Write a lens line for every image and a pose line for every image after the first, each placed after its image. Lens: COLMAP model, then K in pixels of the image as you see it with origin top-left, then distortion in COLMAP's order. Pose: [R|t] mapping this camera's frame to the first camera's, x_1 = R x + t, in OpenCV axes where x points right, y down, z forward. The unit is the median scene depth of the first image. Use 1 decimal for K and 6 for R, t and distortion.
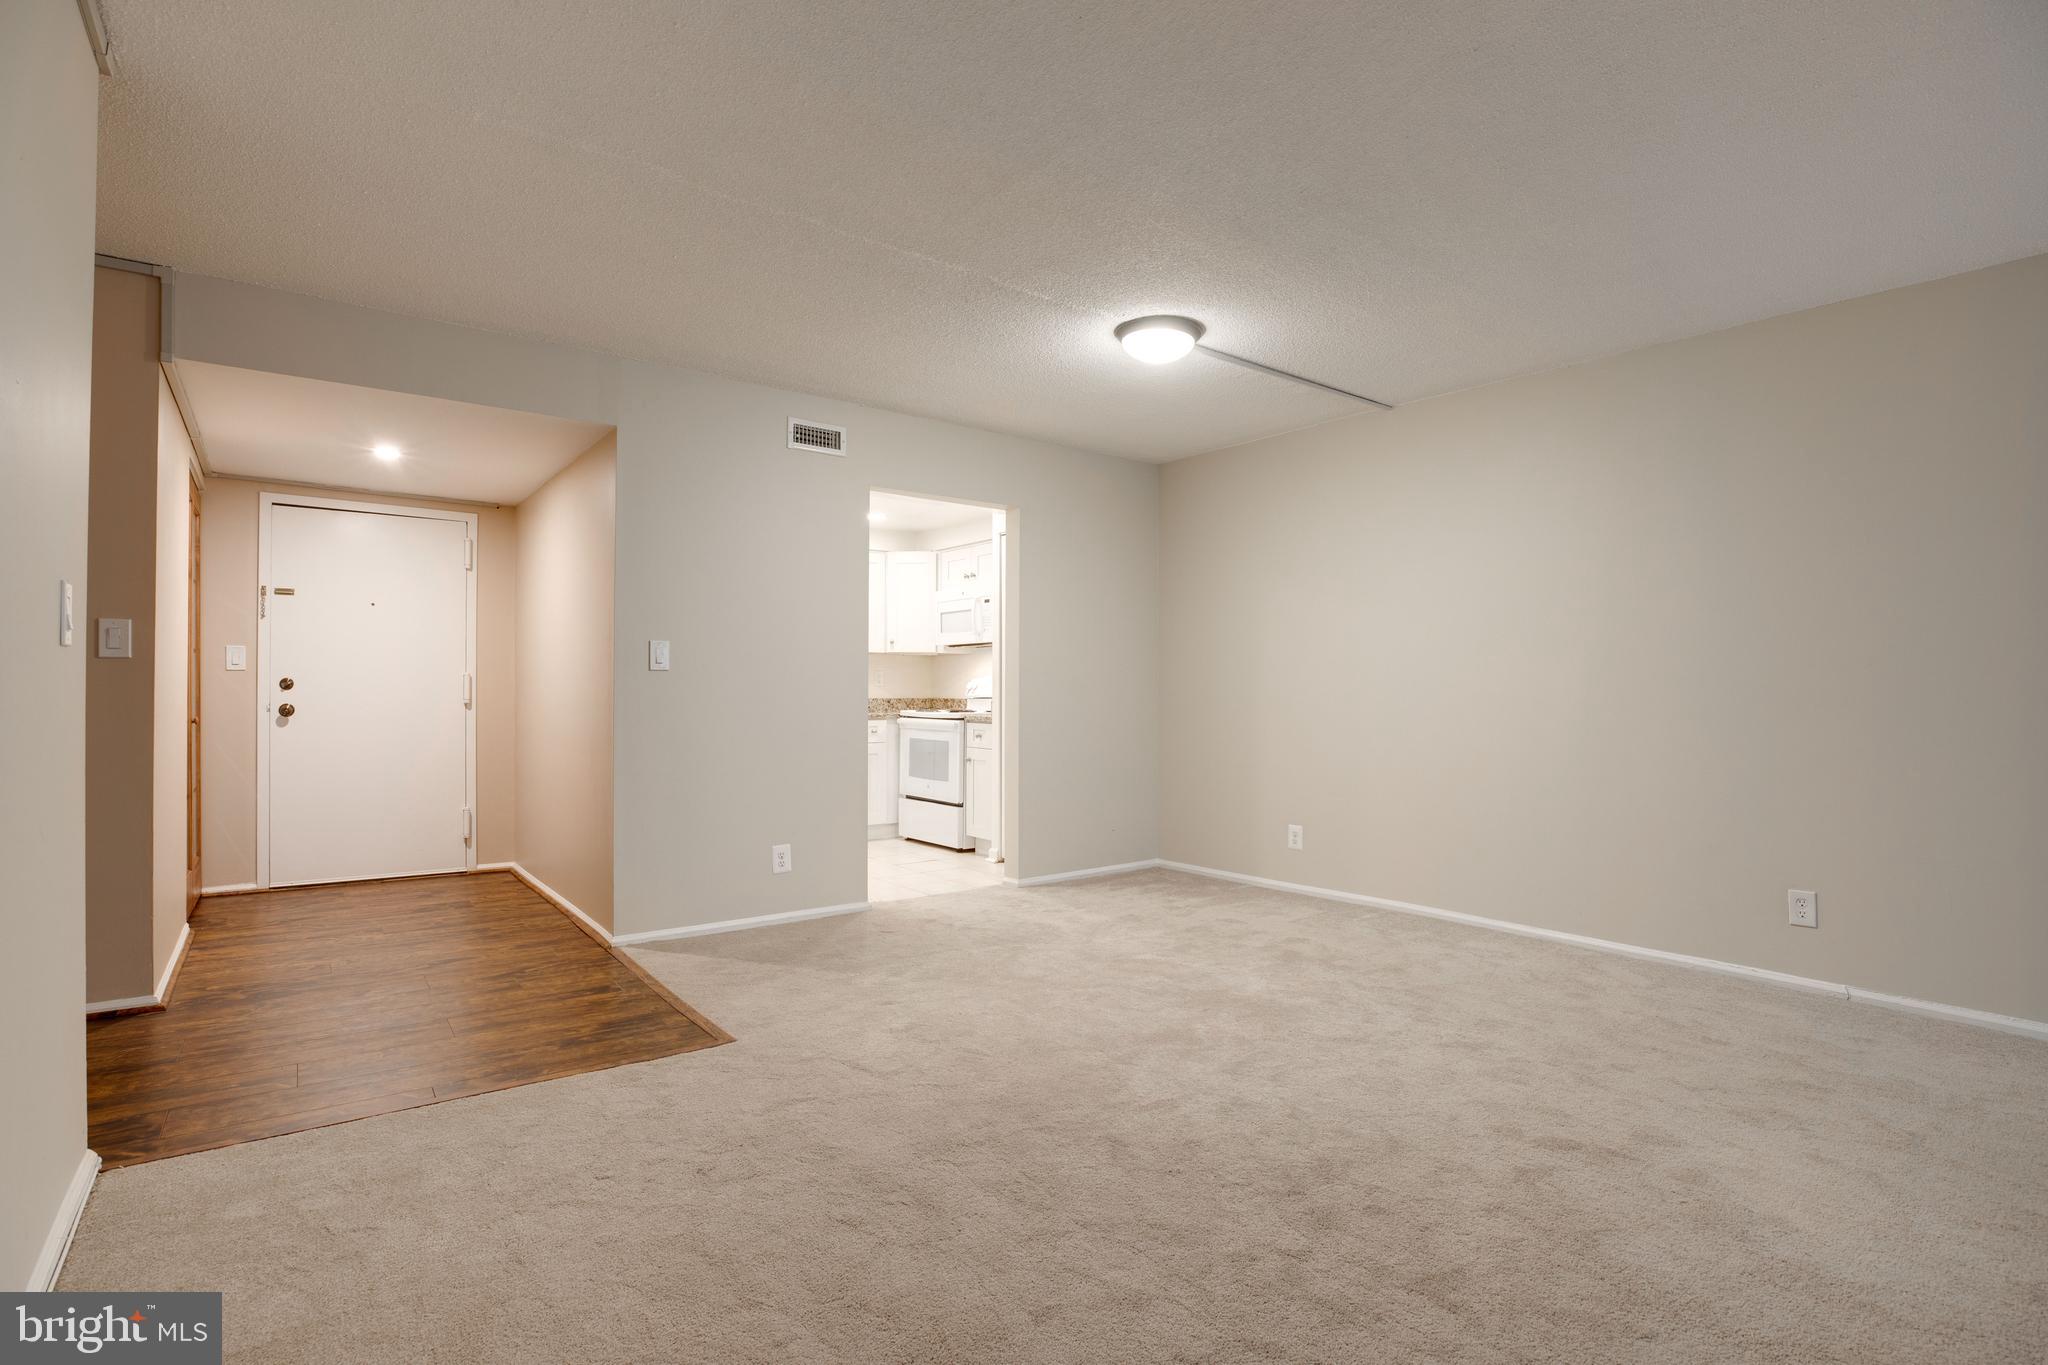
lens RADIAL K [[960.8, 0, 1023.8], [0, 960.8, 684.3], [0, 0, 1]] dist [-0.024163, -0.001054]
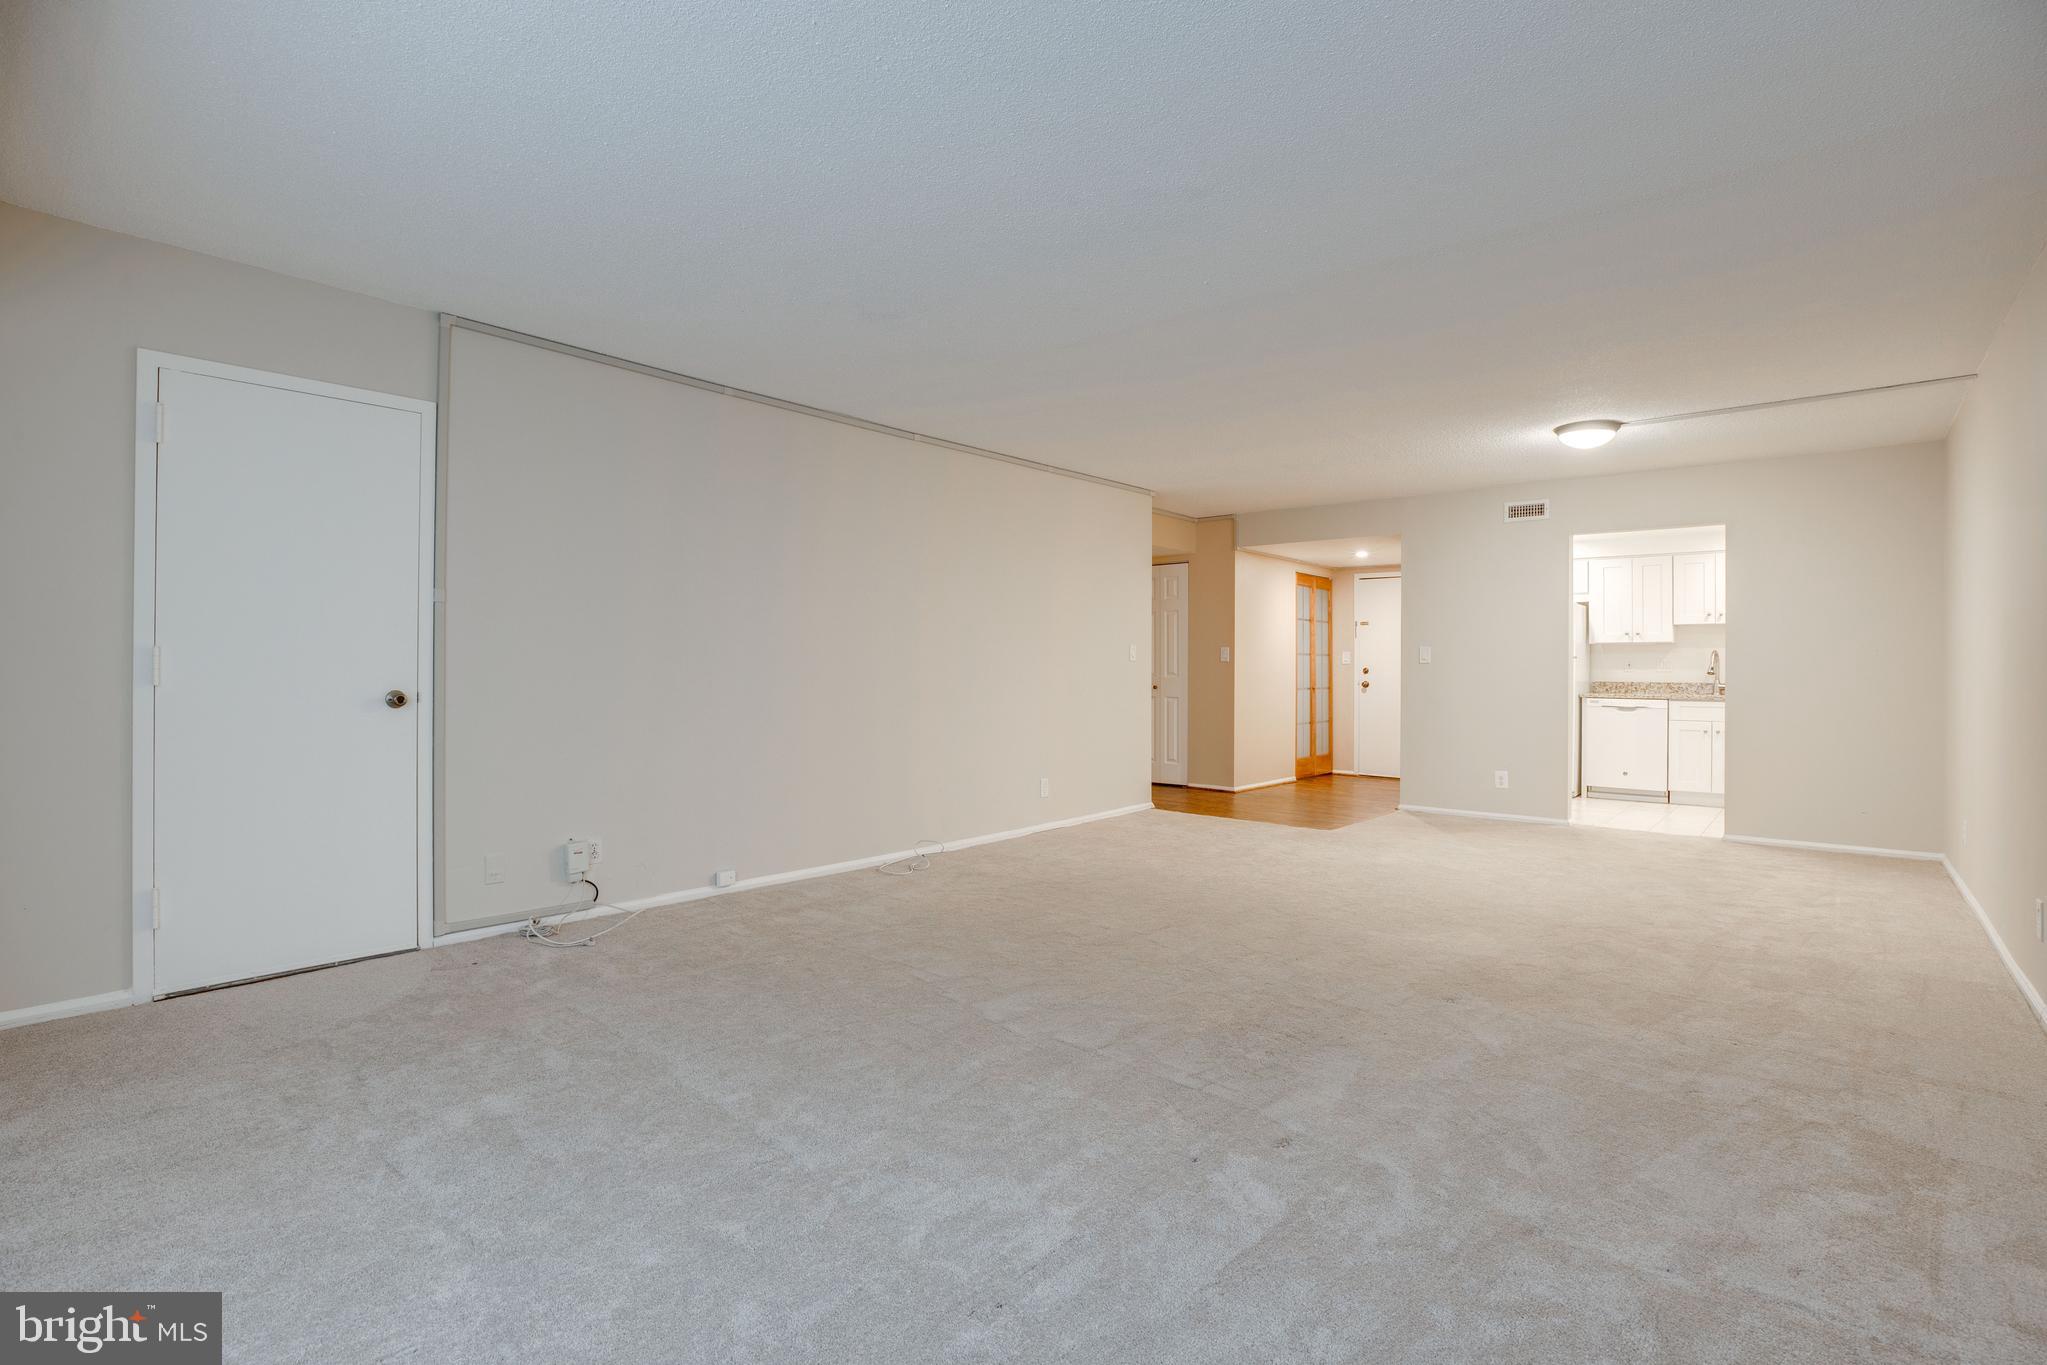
lens RADIAL K [[960.3, 0, 1020.2], [0, 960.3, 675.4], [0, 0, 1]] dist [-0.024163, -0.001054]
pose [[0.226900, 0.003832, -0.973911, 0.736231], [0.002387, 0.999987, 0.004491, -0.001362], [0.973915, -0.003344, 0.226888, -0.096559]]
